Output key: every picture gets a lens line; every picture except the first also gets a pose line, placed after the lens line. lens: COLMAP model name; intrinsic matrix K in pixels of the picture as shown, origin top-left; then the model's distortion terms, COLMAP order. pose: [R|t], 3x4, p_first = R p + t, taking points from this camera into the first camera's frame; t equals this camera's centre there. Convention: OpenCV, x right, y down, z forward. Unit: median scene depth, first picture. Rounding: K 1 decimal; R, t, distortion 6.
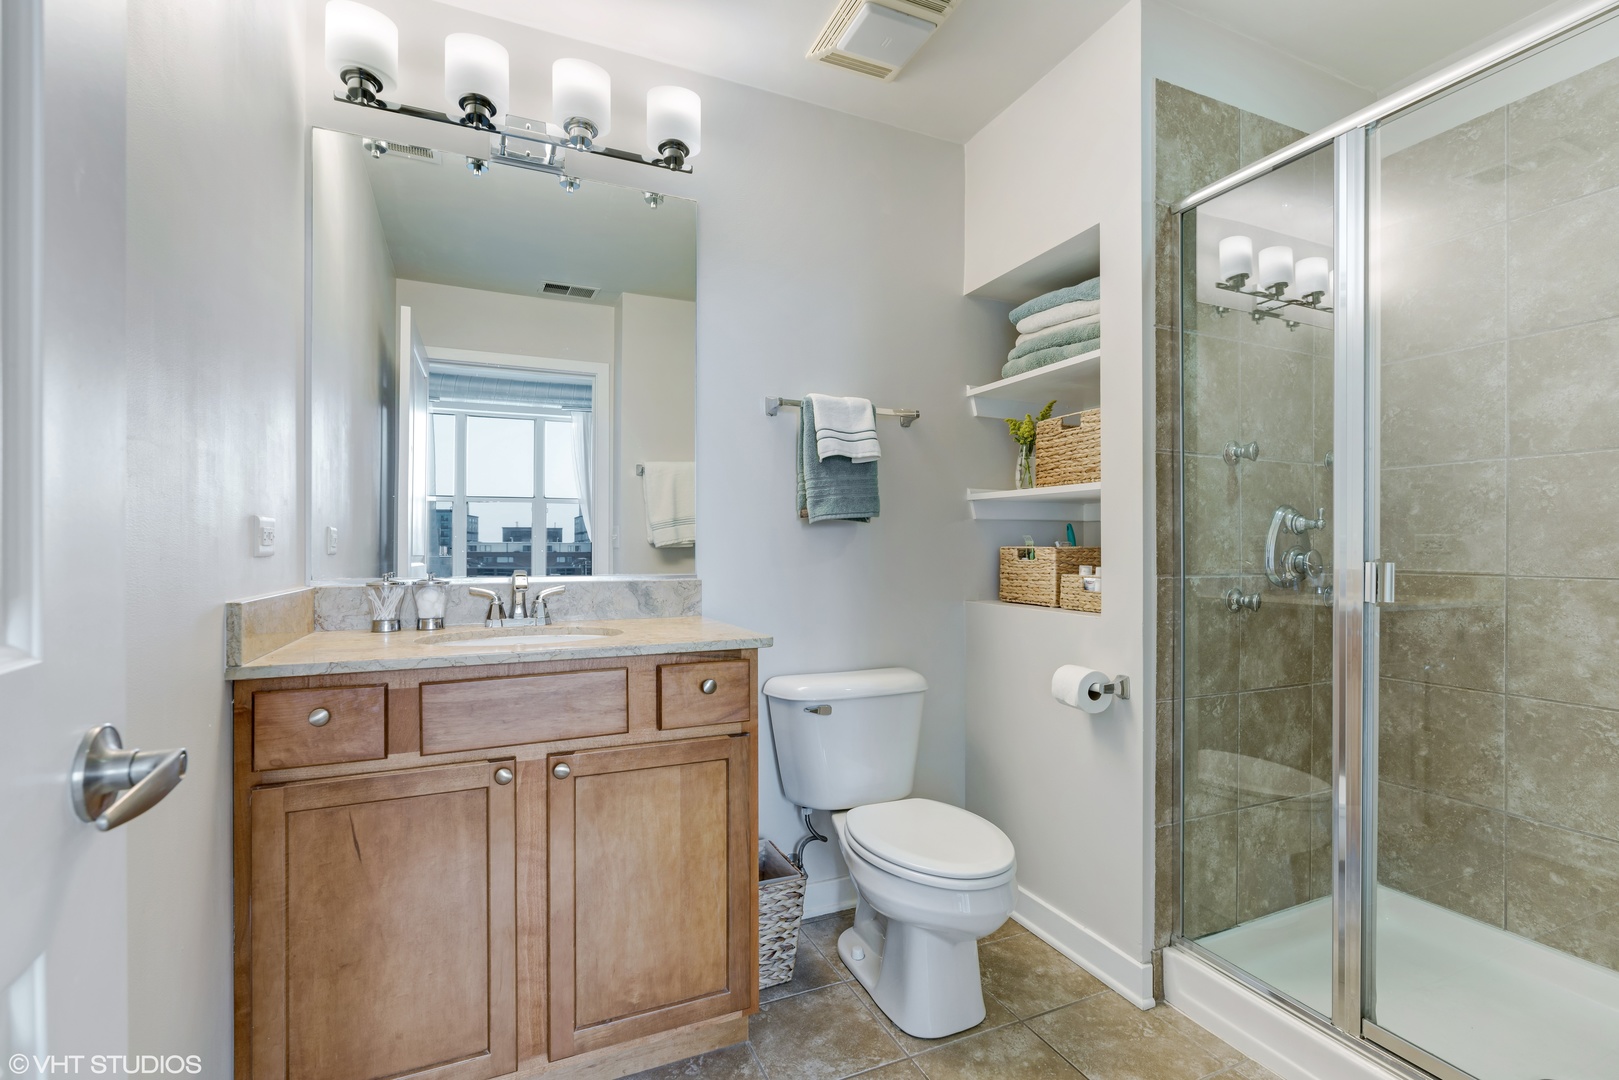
lens RADIAL K [[740.2, 0, 807.1], [0, 740.2, 543.0], [0, 0, 1]] dist [-0.017800, 0.003378]
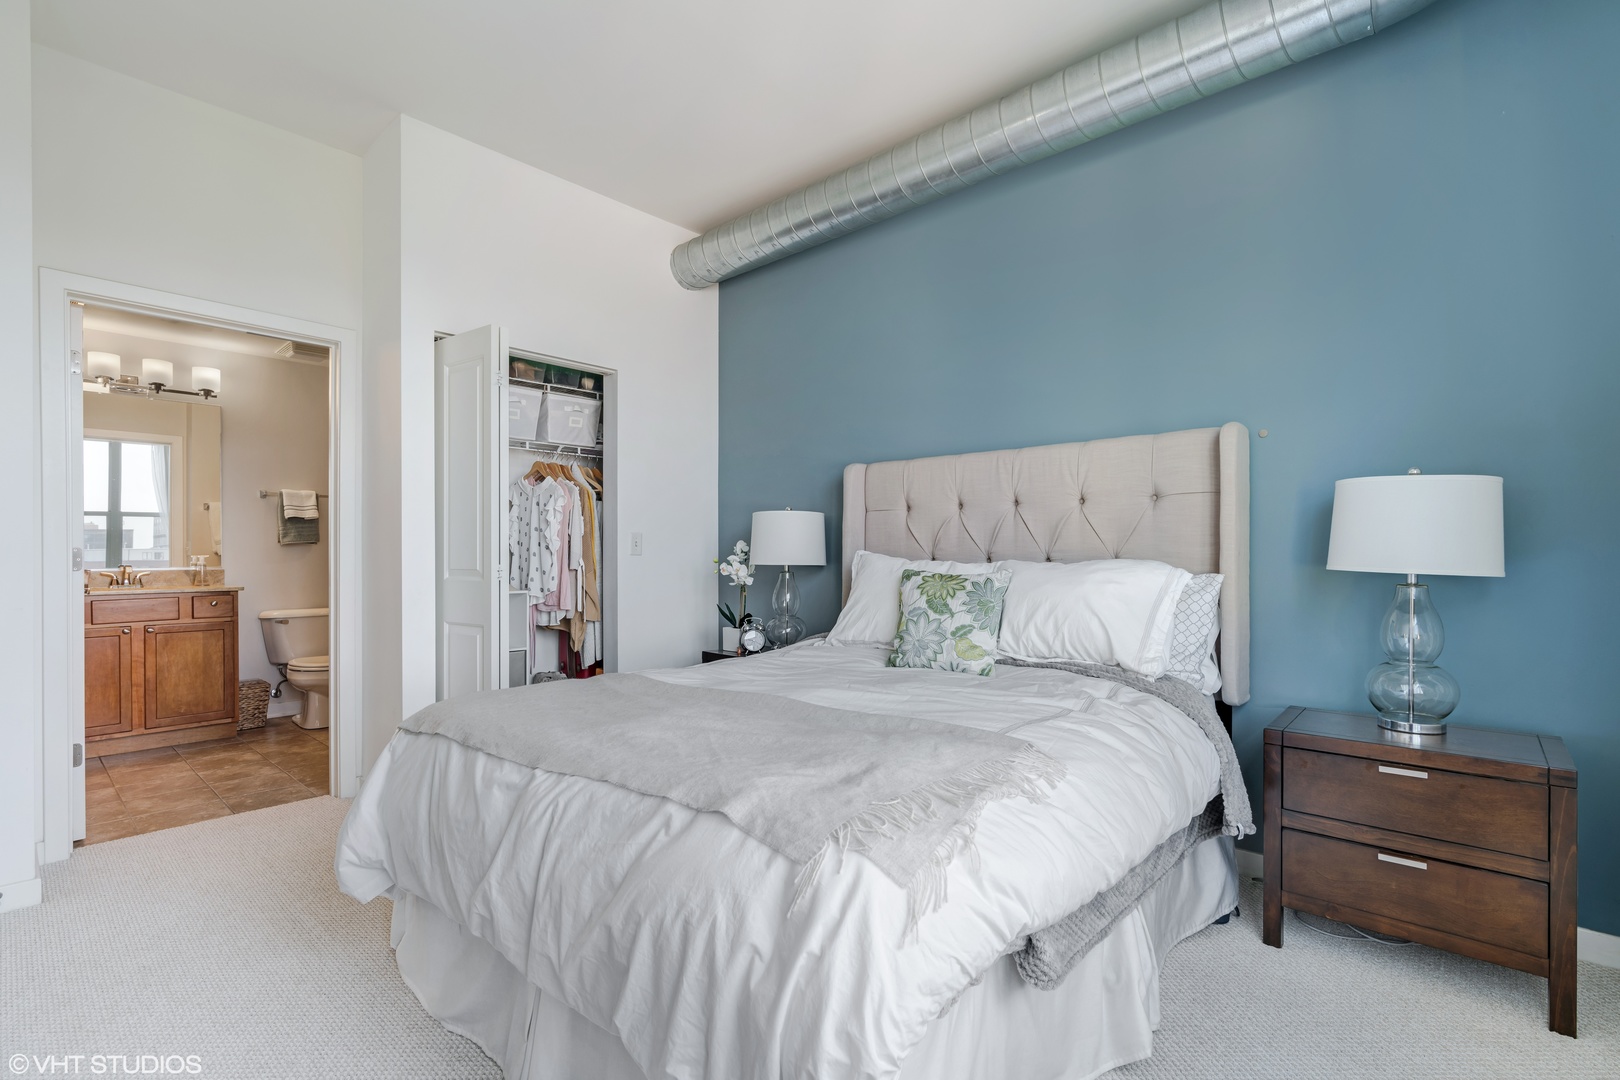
lens RADIAL K [[740.7, 0, 816.7], [0, 740.7, 555.1], [0, 0, 1]] dist [-0.017800, 0.003378]
pose [[0.908361, -0.003636, 0.418172, 0.769803], [-0.000057, 0.999961, 0.008819, -0.019961], [-0.418188, -0.008035, 0.908325, -2.462928]]
